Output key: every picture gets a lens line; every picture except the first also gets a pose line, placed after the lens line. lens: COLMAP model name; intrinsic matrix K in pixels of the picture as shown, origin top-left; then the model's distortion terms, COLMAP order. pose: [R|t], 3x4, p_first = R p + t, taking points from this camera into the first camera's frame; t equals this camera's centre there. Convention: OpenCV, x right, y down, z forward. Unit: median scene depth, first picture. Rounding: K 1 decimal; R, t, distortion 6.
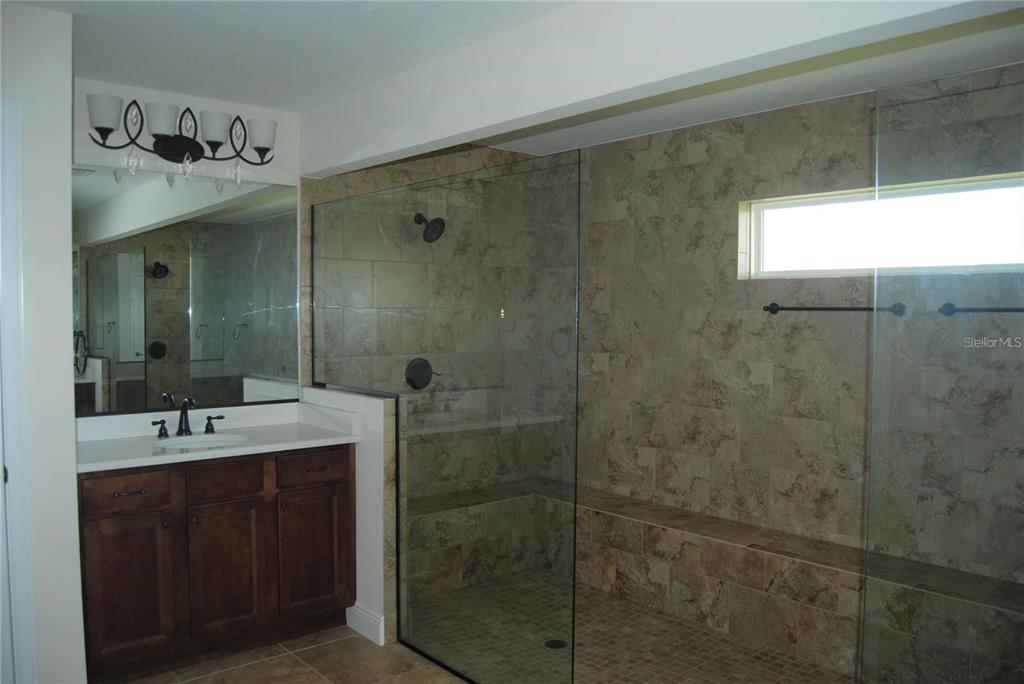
lens RADIAL K [[802.3, 0, 517.0], [0, 802.3, 346.1], [0, 0, 1]] dist [-0.097258, 0.041387]
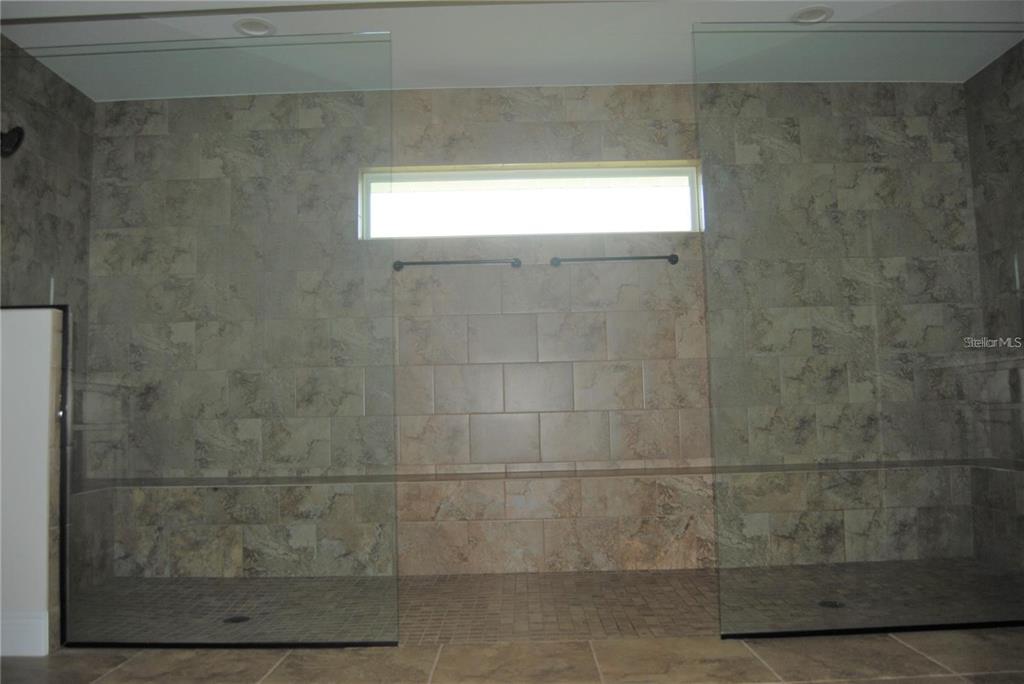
lens RADIAL K [[802.3, 0, 513.7], [0, 802.3, 347.5], [0, 0, 1]] dist [-0.097258, 0.041387]
pose [[0.658324, 0.037987, 0.751776, -0.397556], [0.059871, 0.992919, -0.102600, 0.188790], [-0.750350, 0.112554, 0.651388, 0.192857]]
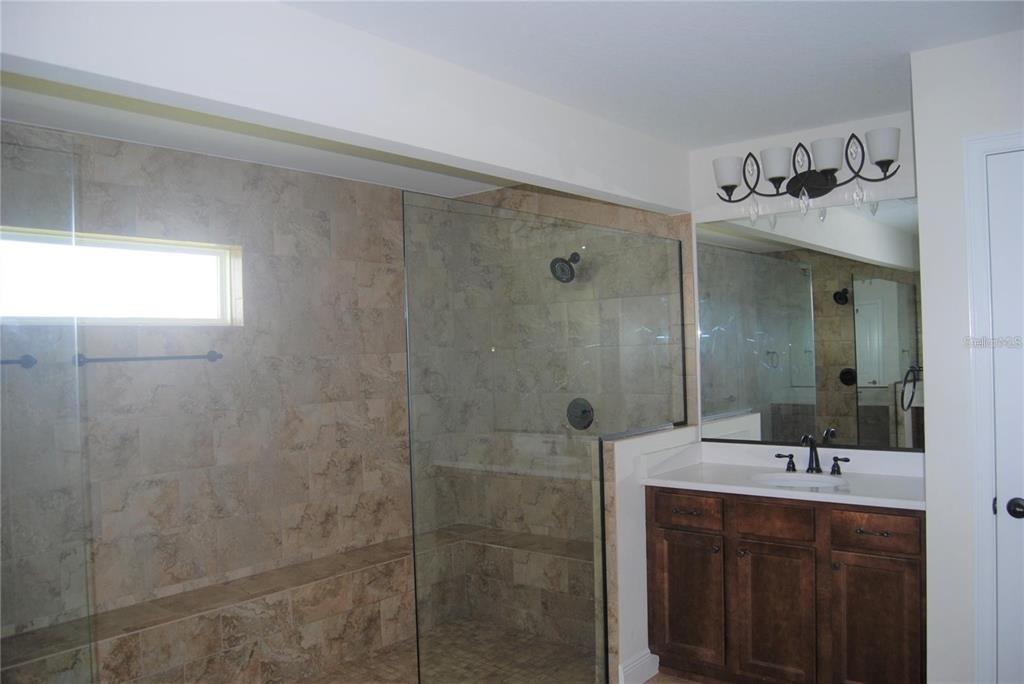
lens RADIAL K [[802.3, 0, 512.1], [0, 802.3, 345.0], [0, 0, 1]] dist [-0.097258, 0.041387]
pose [[-0.163806, 0.007002, 0.986468, -0.465666], [0.072598, 0.997349, 0.004976, -0.026327], [-0.983818, 0.072431, -0.163880, 0.528892]]
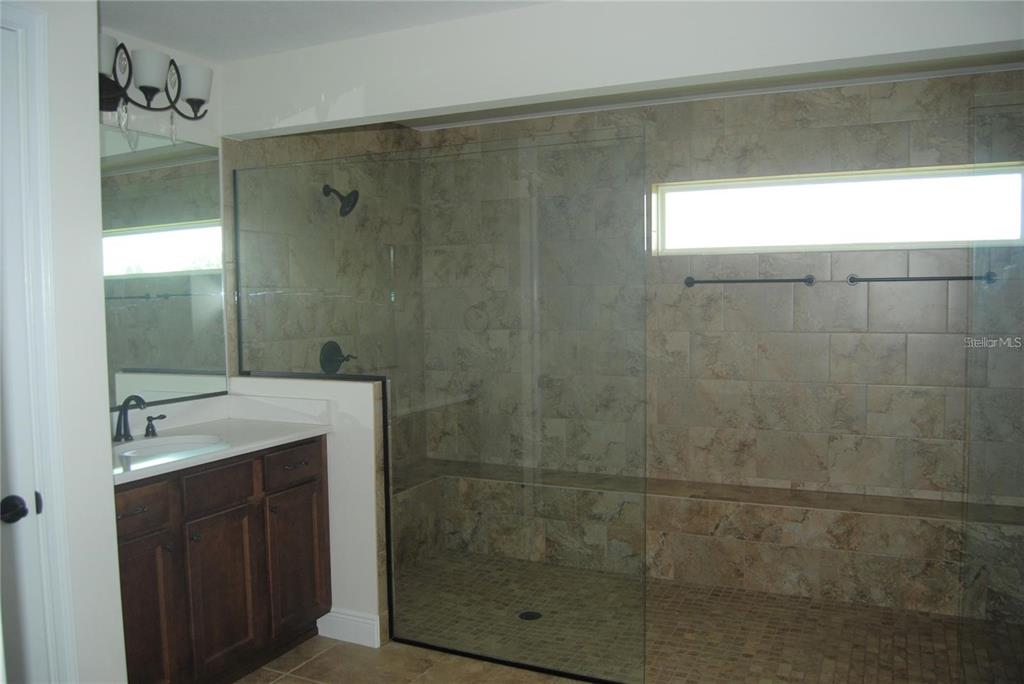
lens RADIAL K [[802.3, 0, 515.0], [0, 802.3, 346.4], [0, 0, 1]] dist [-0.097258, 0.041387]
pose [[0.916419, -0.040675, 0.398149, -0.355508], [0.034100, 0.999140, 0.023583, 0.007984], [-0.398766, -0.008035, 0.917018, 0.080662]]
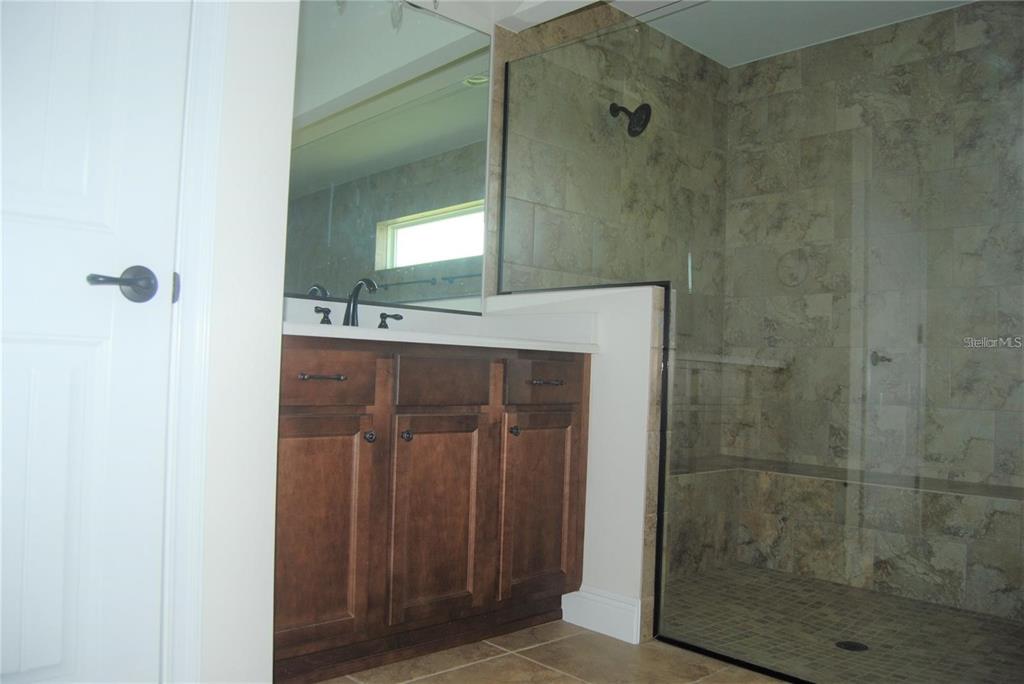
lens RADIAL K [[802.3, 0, 515.5], [0, 802.3, 345.7], [0, 0, 1]] dist [-0.097258, 0.041387]
pose [[0.998779, 0.031744, 0.037844, -0.291268], [-0.028822, 0.996736, -0.075410, 0.164250], [-0.040114, 0.074227, 0.996434, 0.279906]]
